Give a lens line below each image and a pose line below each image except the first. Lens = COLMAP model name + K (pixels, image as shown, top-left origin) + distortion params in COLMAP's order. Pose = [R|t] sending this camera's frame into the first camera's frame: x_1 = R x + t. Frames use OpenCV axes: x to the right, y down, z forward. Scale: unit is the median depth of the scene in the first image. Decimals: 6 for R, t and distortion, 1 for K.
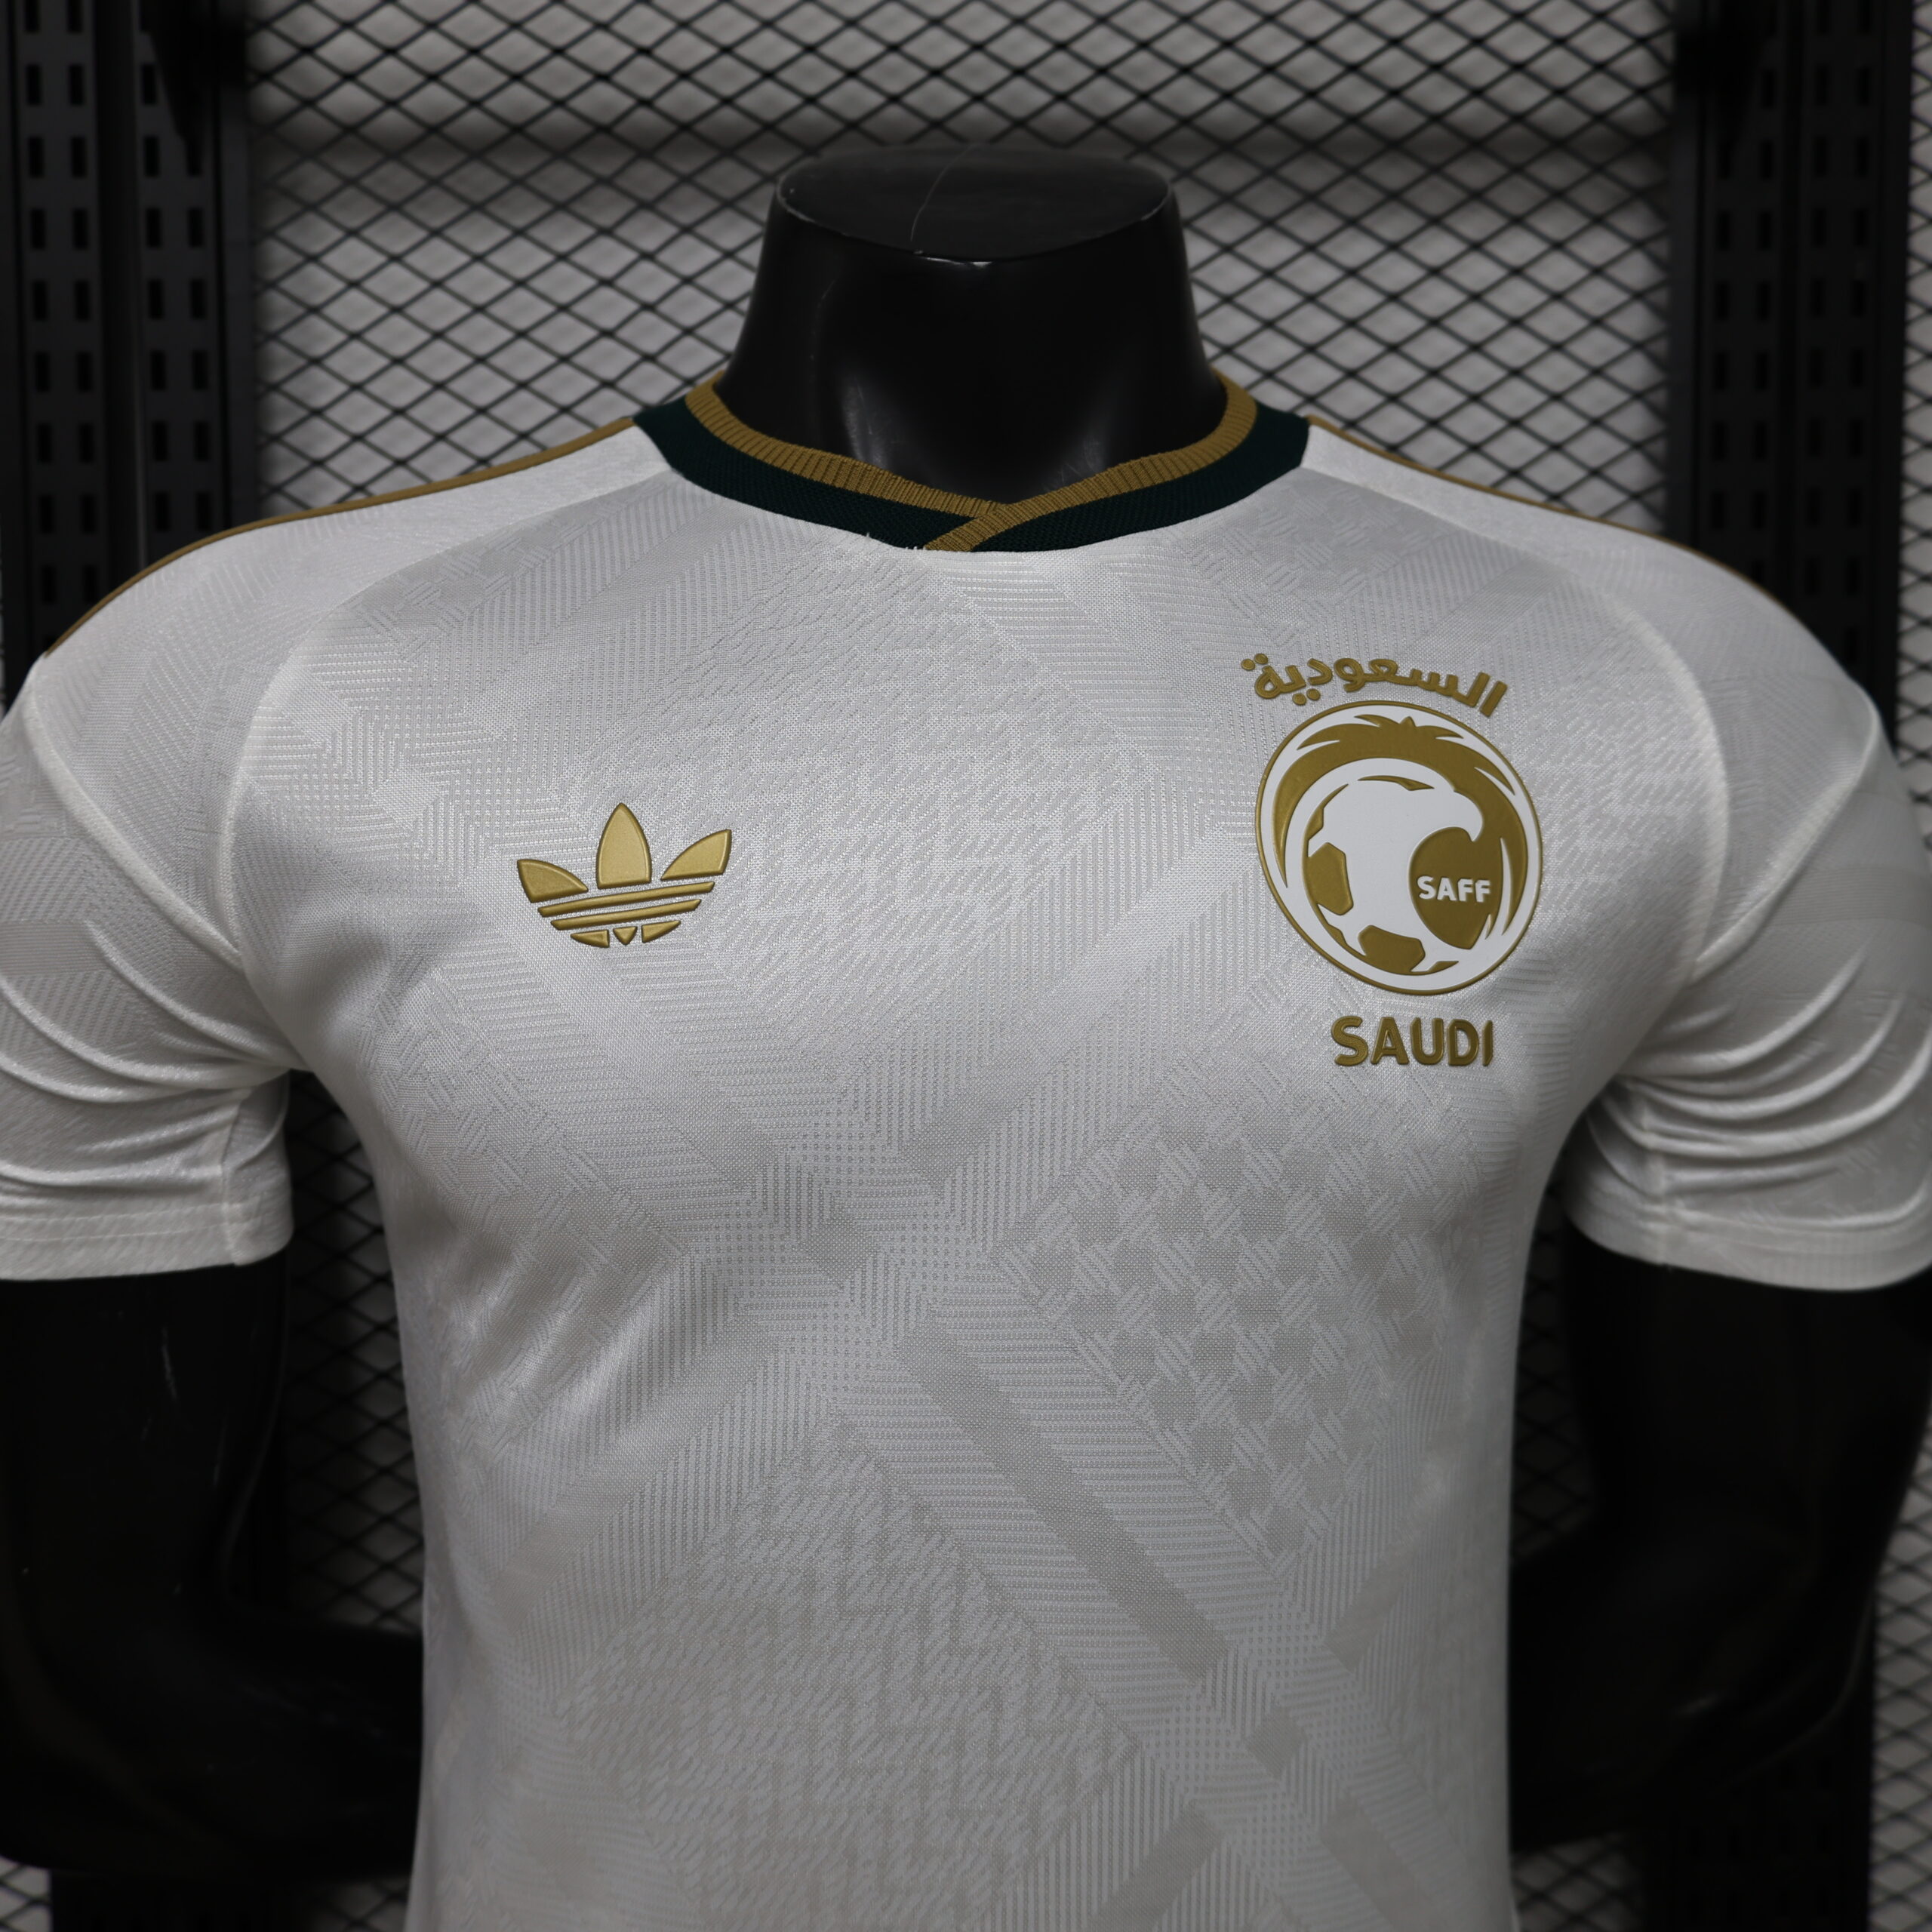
lens RADIAL K [[2114.2, 0, 960.5], [0, 2114.2, 961.4], [0, 0, 1]] dist [-0.015522, 0.000000]
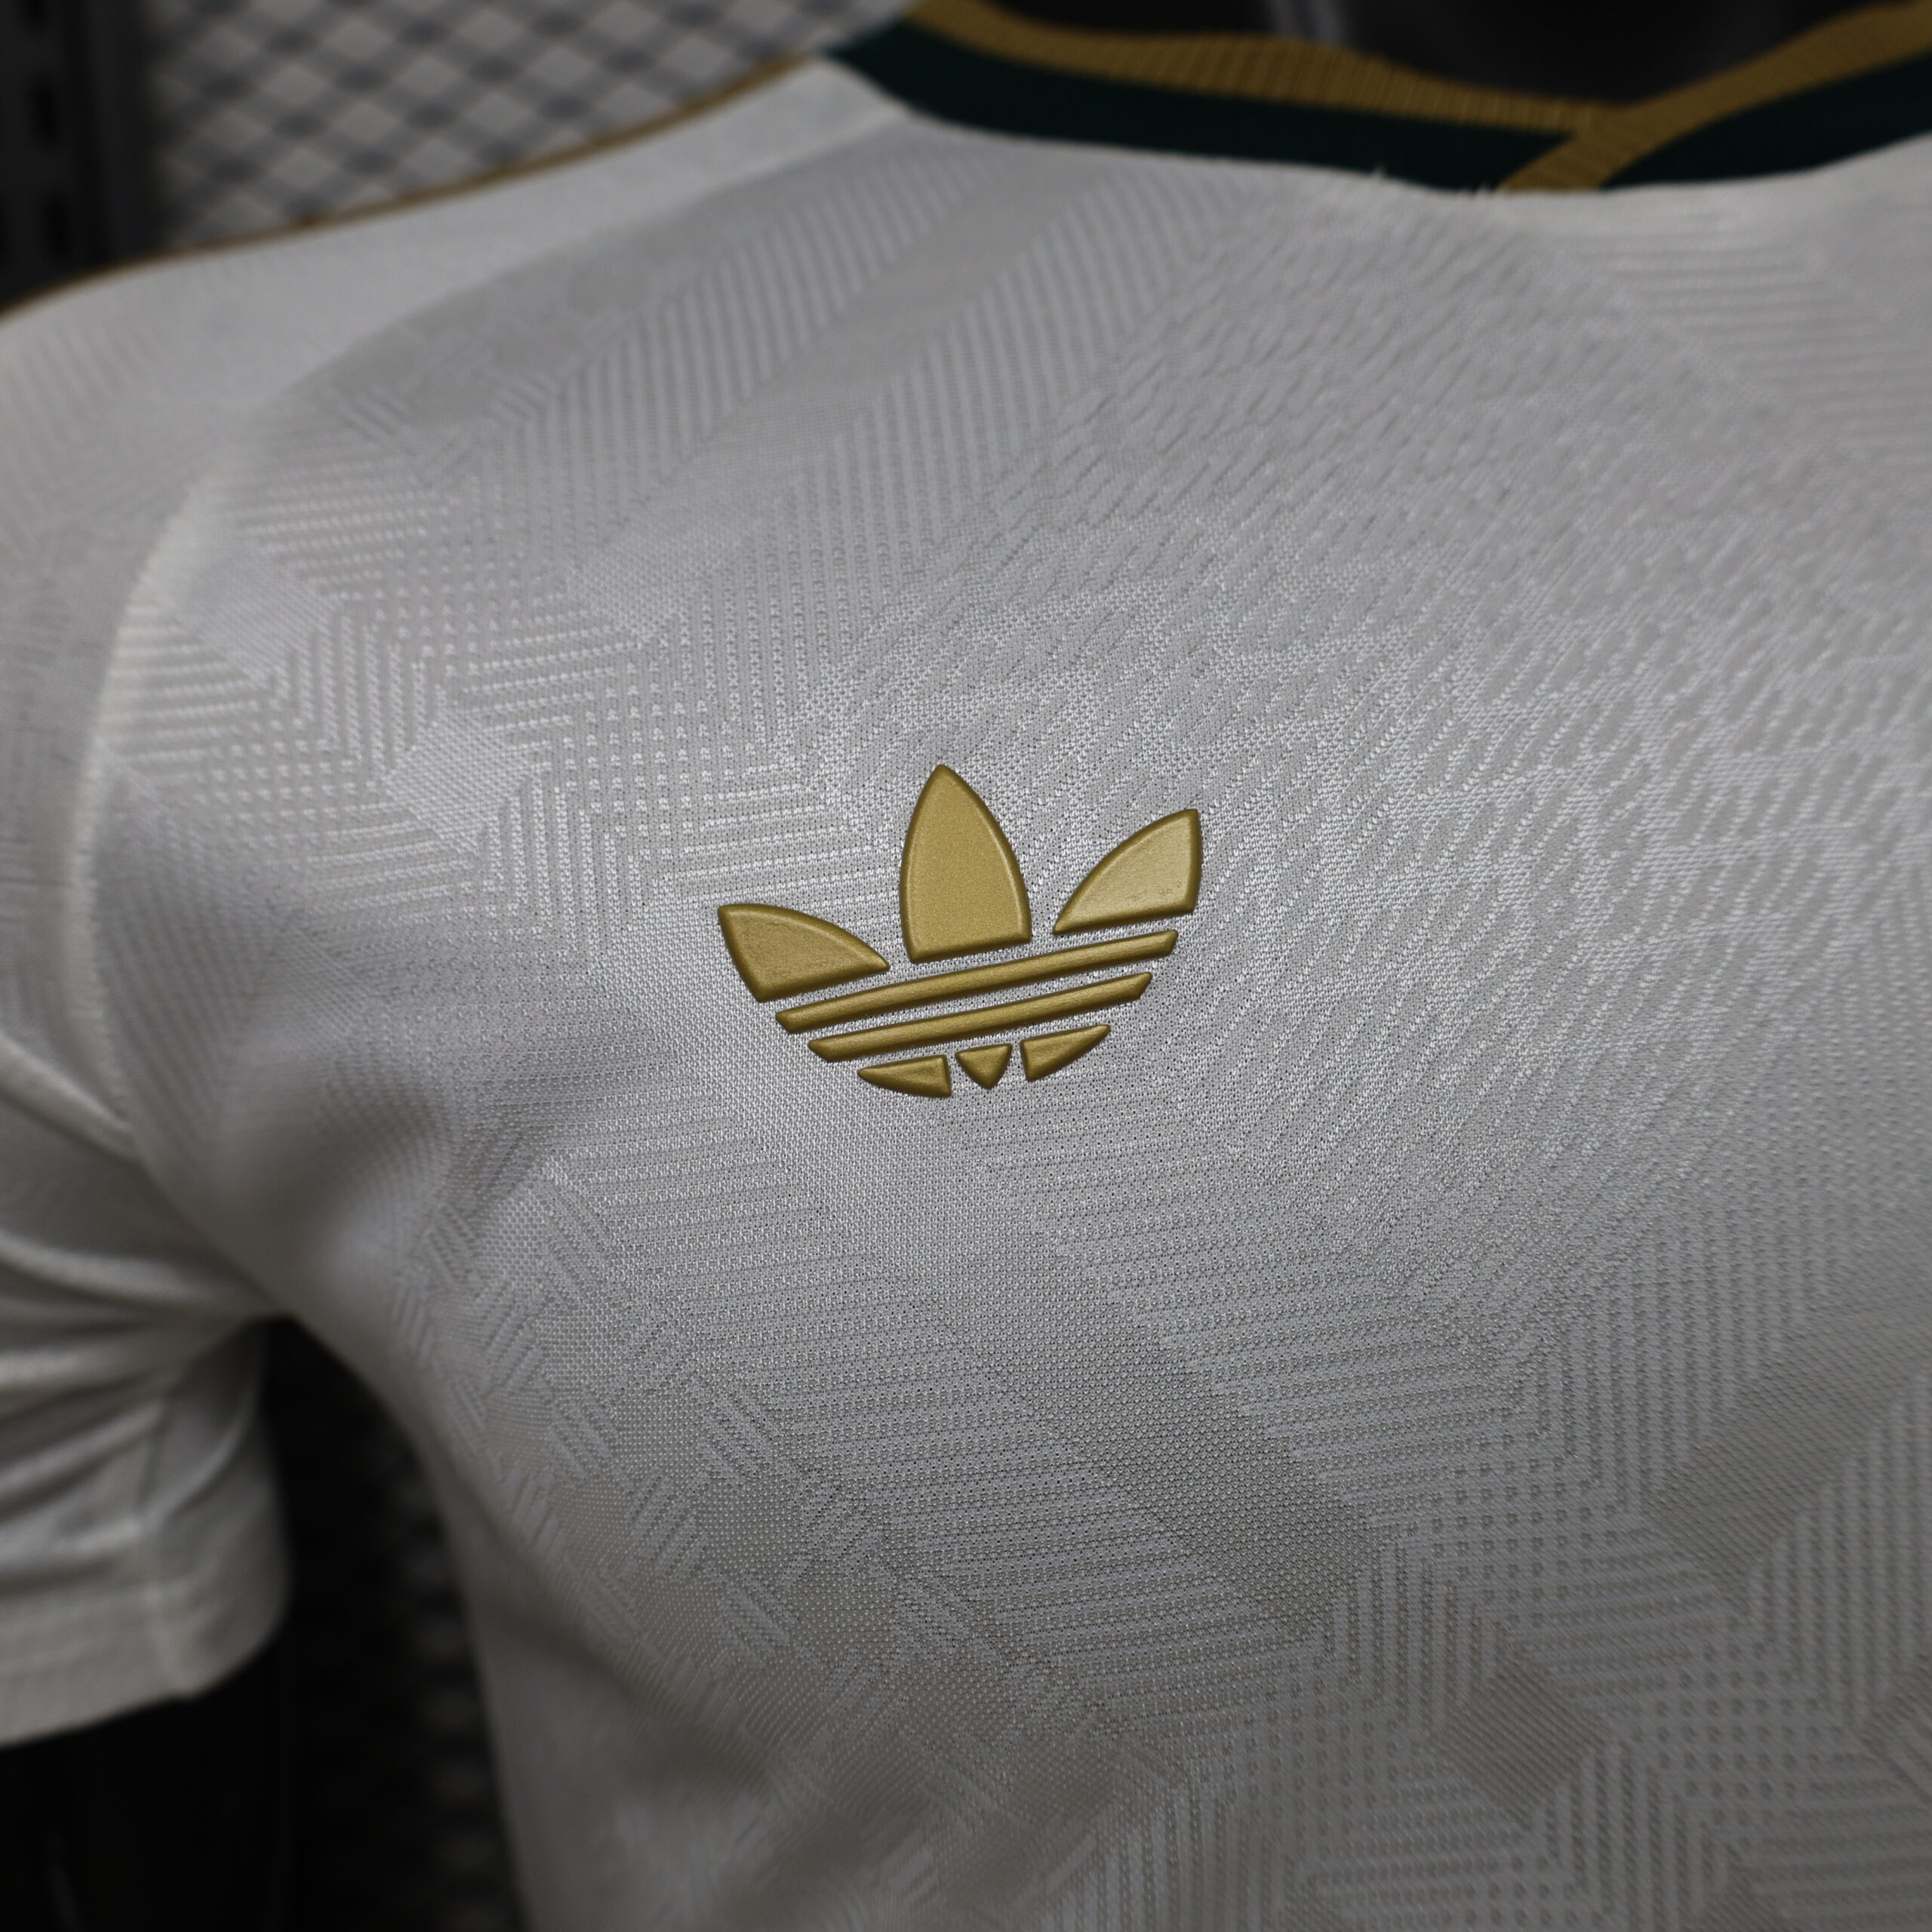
lens RADIAL K [[2114.2, 0, 996.4], [0, 2114.2, 926.3], [0, 0, 1]] dist [-0.015522, 0.000000]
pose [[0.997744, -0.065631, 0.014117, -0.154000], [0.065327, 0.997643, 0.020998, -0.048311], [-0.015461, -0.020028, 0.999680, 0.537291]]
